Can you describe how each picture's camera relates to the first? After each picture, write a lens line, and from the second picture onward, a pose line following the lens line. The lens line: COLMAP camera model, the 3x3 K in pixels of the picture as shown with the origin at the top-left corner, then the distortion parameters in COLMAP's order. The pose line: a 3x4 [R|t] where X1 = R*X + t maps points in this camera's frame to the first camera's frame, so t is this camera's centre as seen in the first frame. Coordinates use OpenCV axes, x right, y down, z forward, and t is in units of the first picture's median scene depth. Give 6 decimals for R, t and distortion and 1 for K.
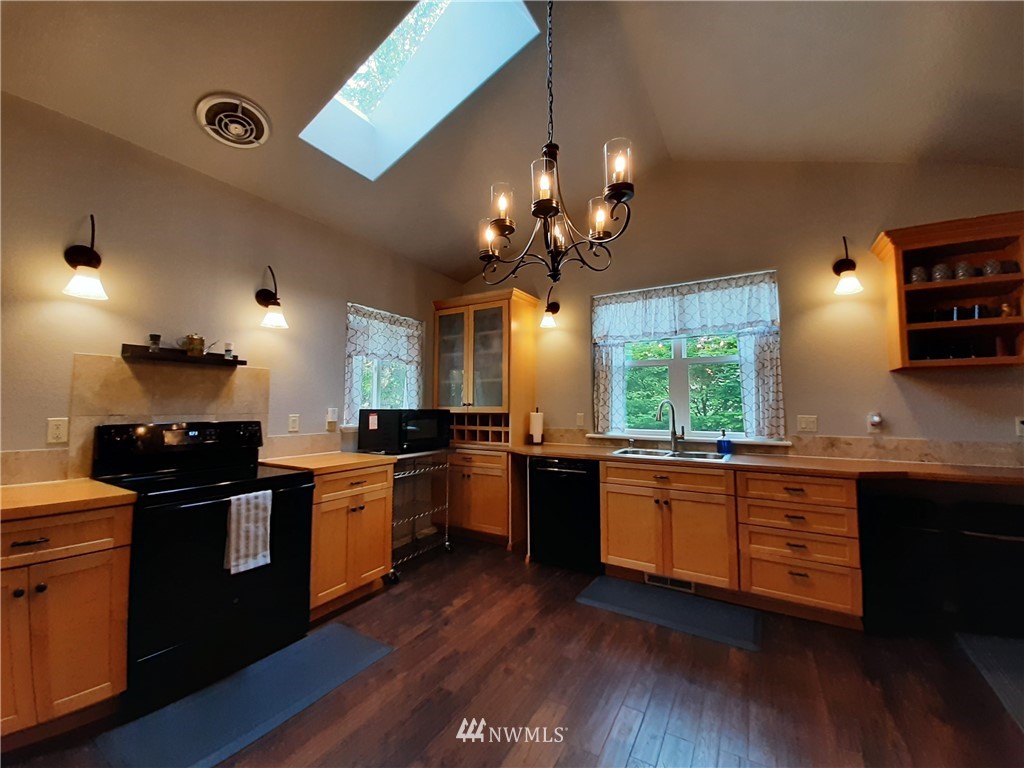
lens RADIAL K [[398.6, 0, 518.5], [0, 398.6, 380.4], [0, 0, 1]] dist [-0.002578, -0.007520]
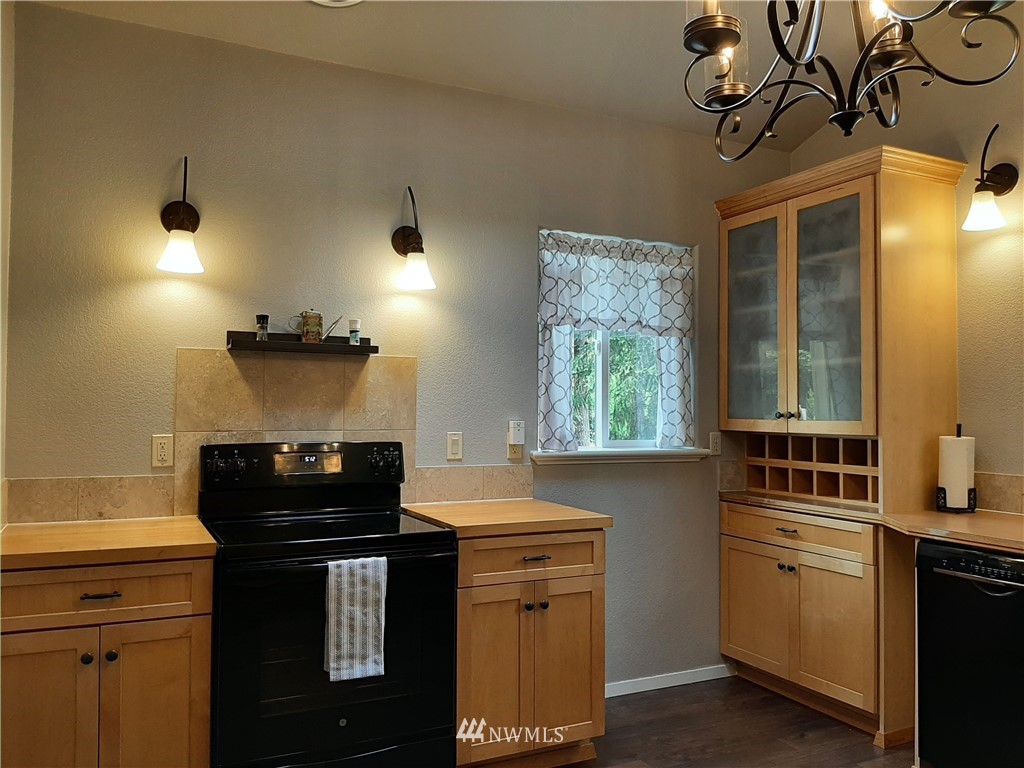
lens RADIAL K [[788.9, 0, 498.3], [0, 788.9, 379.6], [0, 0, 1]] dist [0.029990, -0.073110]
pose [[0.826469, -0.015696, -0.562763, 0.159550], [0.031294, 0.999347, 0.018085, -0.011597], [0.562112, -0.032558, 0.826420, 0.069071]]
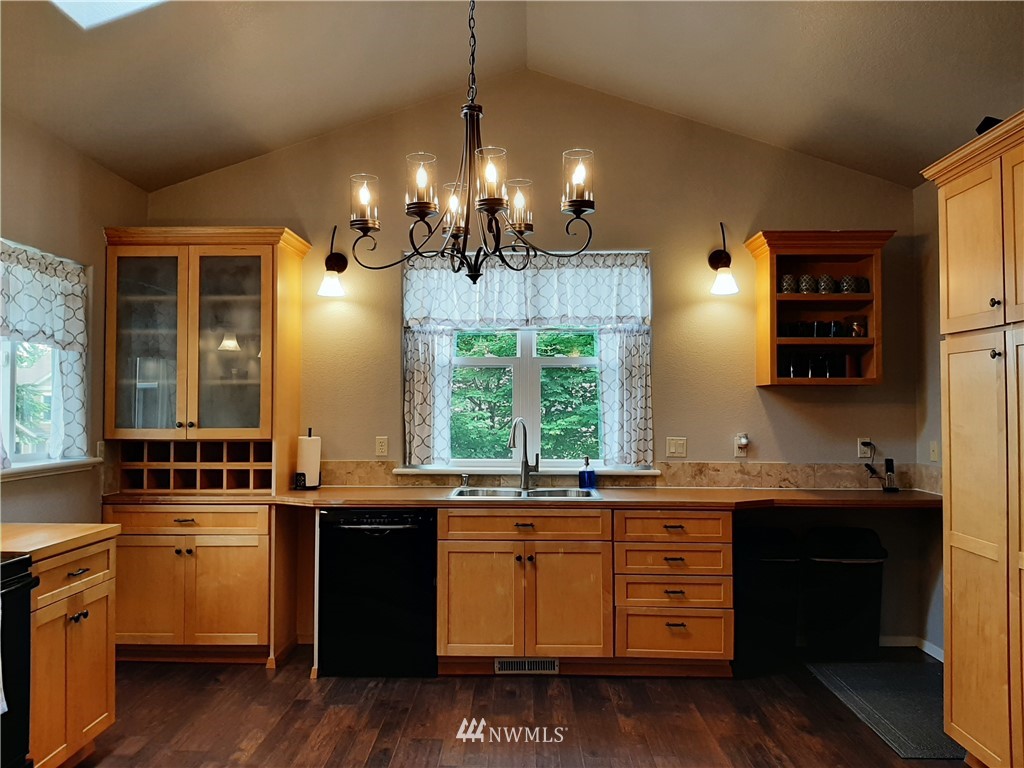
lens RADIAL K [[788.9, 0, 507.7], [0, 788.9, 378.7], [0, 0, 1]] dist [0.029990, -0.073110]
pose [[0.874492, 0.015745, 0.484785, -0.377309], [-0.031191, 0.999230, 0.023810, -0.061554], [-0.484036, -0.035942, 0.874309, -0.254509]]
